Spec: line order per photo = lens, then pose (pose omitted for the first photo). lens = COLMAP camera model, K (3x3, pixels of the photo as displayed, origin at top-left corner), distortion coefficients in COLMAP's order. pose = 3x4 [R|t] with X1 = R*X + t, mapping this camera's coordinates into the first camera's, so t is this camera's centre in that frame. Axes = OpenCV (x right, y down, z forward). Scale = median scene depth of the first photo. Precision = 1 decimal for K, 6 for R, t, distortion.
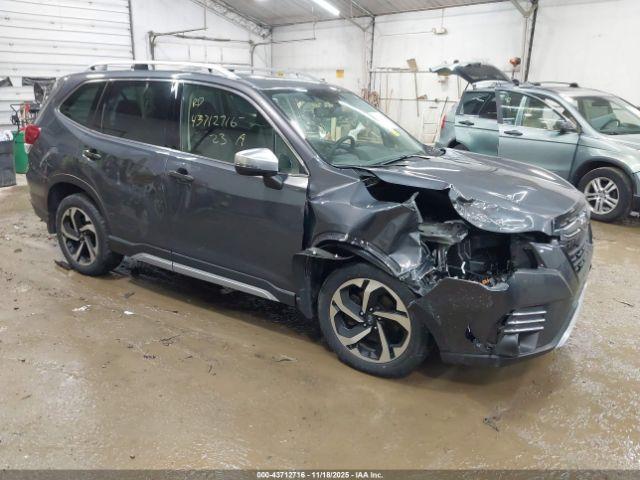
lens RADIAL K [[501.4, 0, 318.7], [0, 501.4, 244.1], [0, 0, 1]] dist [-0.008079, 0.003563]
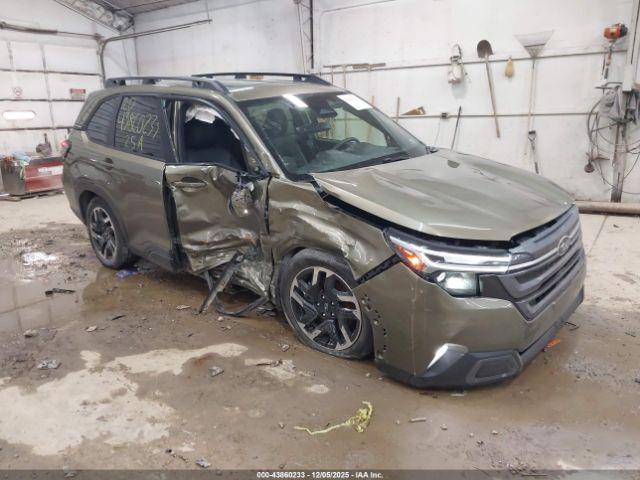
lens RADIAL K [[501.4, 0, 320.0], [0, 501.4, 240.8], [0, 0, 1]] dist [-0.008079, 0.003563]
pose [[0.972102, -0.099458, 0.212430, -0.032065], [0.110810, 0.992946, -0.042189, -0.122078], [-0.206735, 0.064552, 0.976265, 0.431122]]
